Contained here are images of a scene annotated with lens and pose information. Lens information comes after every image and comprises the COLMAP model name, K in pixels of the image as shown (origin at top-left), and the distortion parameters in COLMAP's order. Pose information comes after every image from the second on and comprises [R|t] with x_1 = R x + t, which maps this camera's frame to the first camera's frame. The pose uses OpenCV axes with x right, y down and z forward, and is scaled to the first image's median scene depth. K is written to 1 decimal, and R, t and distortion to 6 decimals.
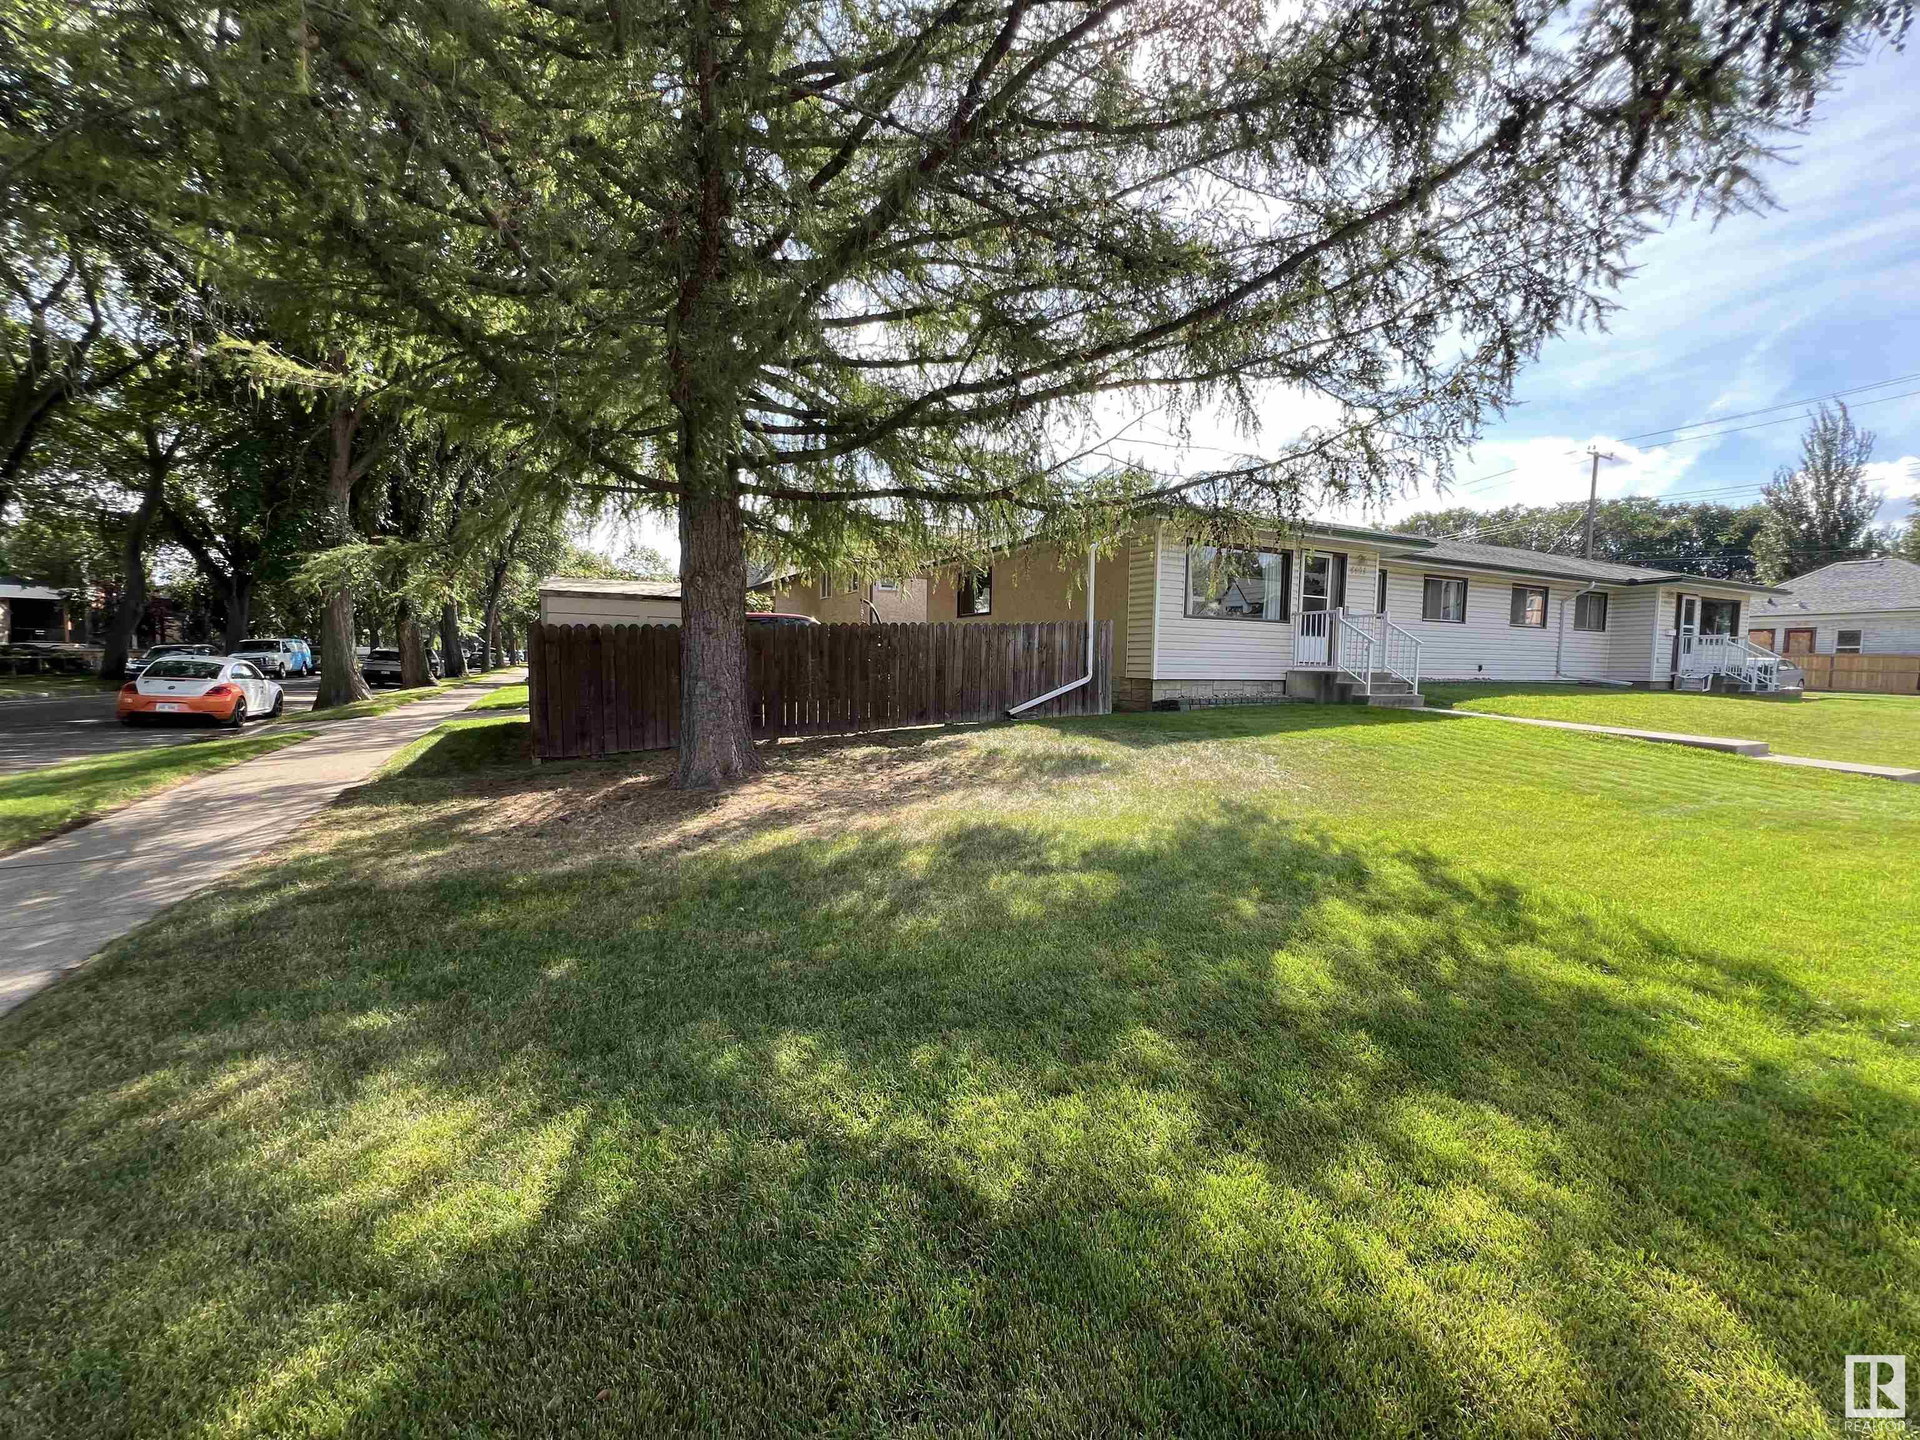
lens RADIAL K [[766.7, 0, 956.7], [0, 766.7, 716.0], [0, 0, 1]] dist [-0.001455, 0.000333]
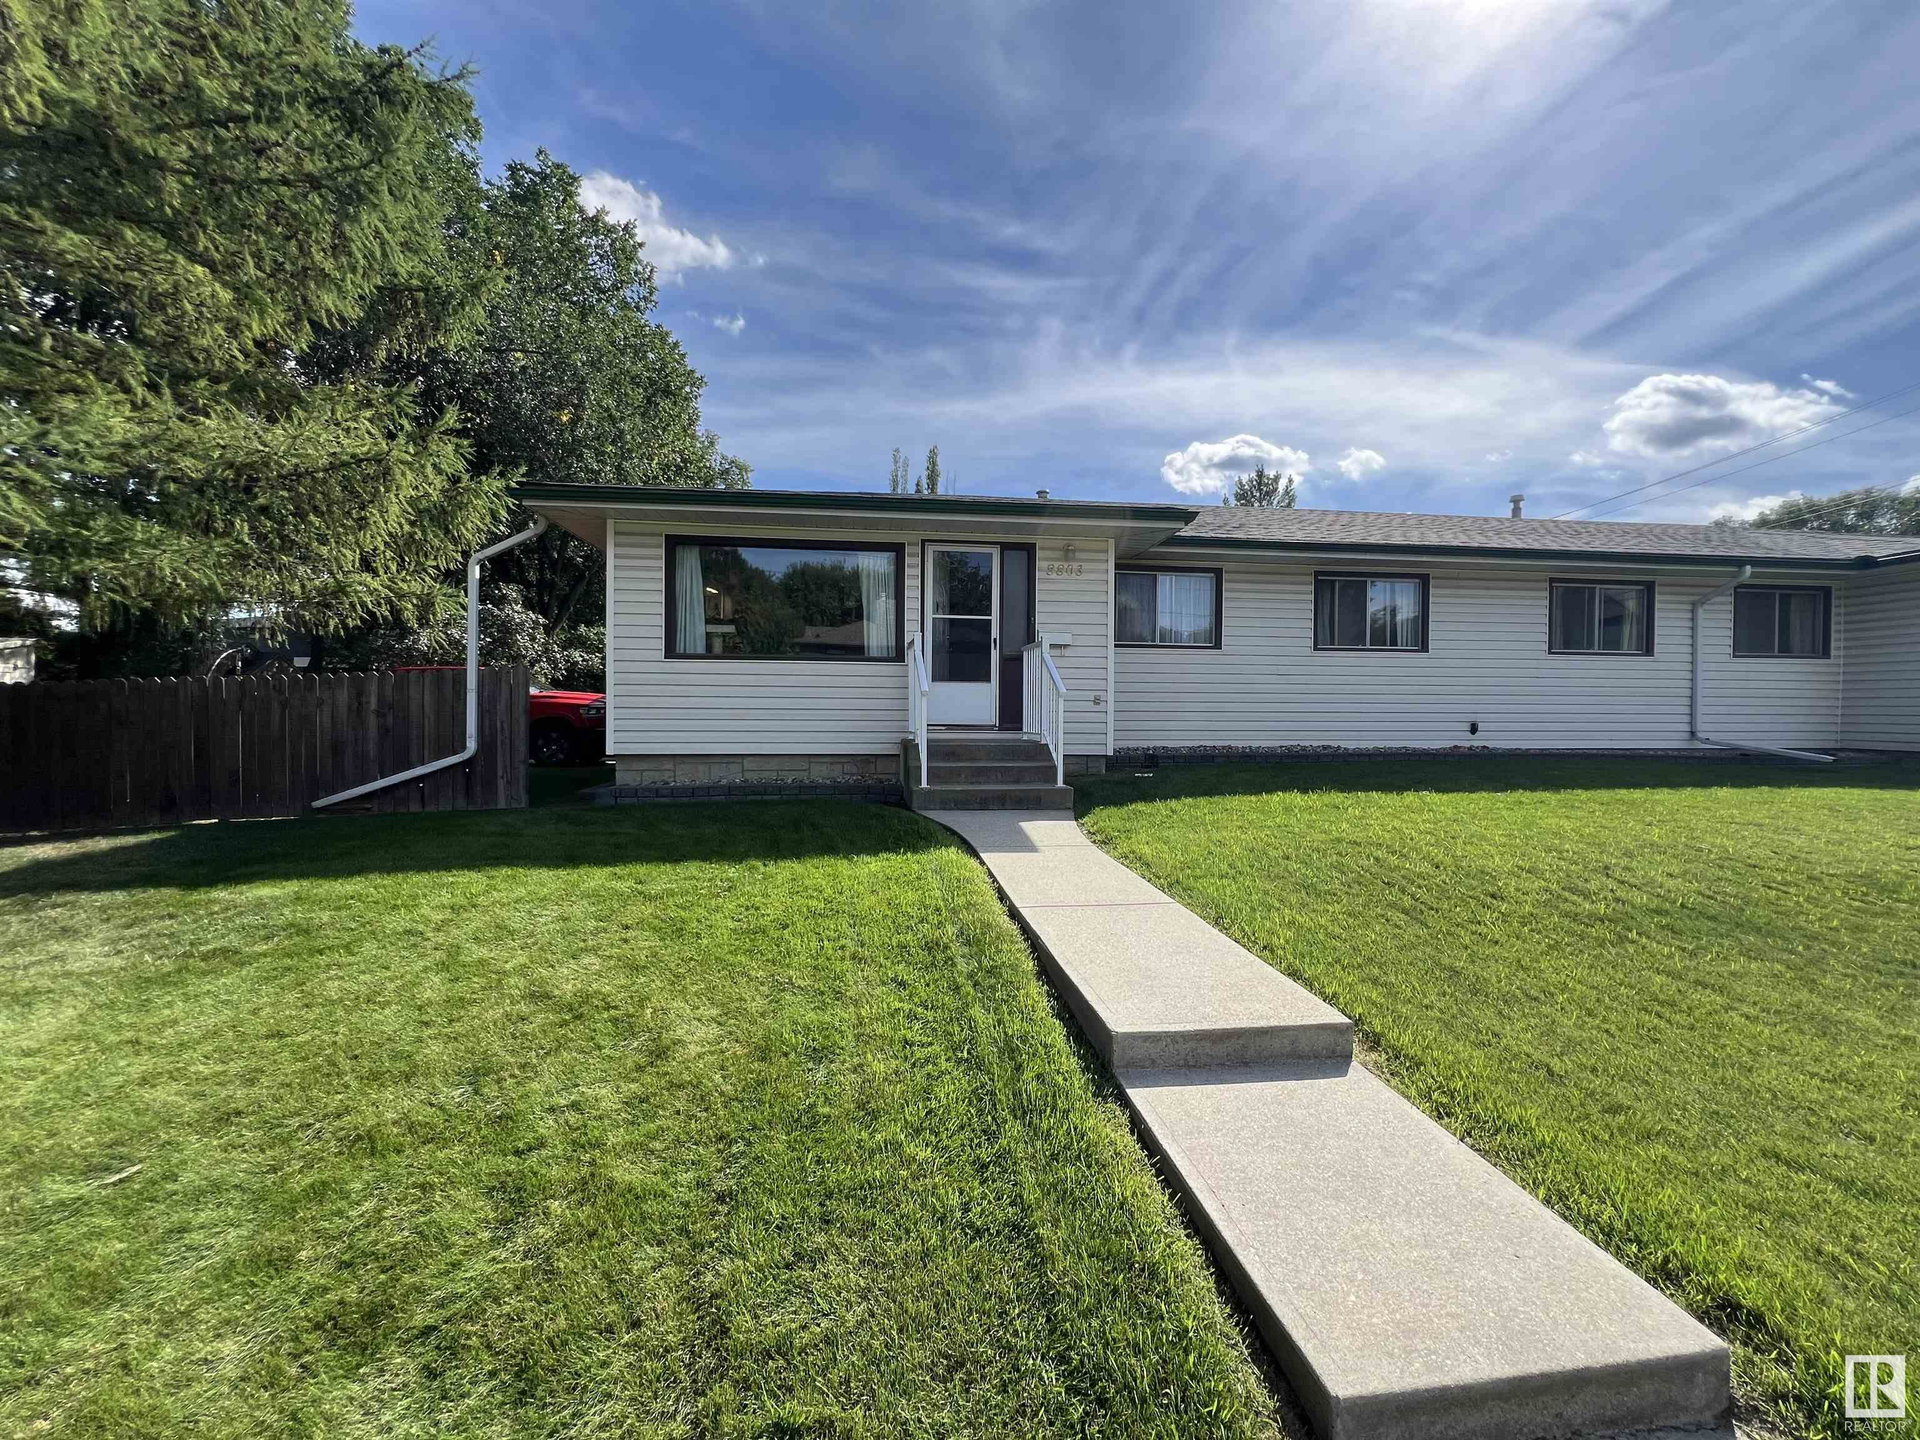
lens RADIAL K [[766.7, 0, 956.7], [0, 766.7, 716.0], [0, 0, 1]] dist [-0.001455, 0.000333]
pose [[0.943442, -0.022651, -0.330764, 0.640106], [-0.008303, 0.995736, -0.091872, -0.019642], [0.331434, 0.089422, 0.939231, 0.417285]]
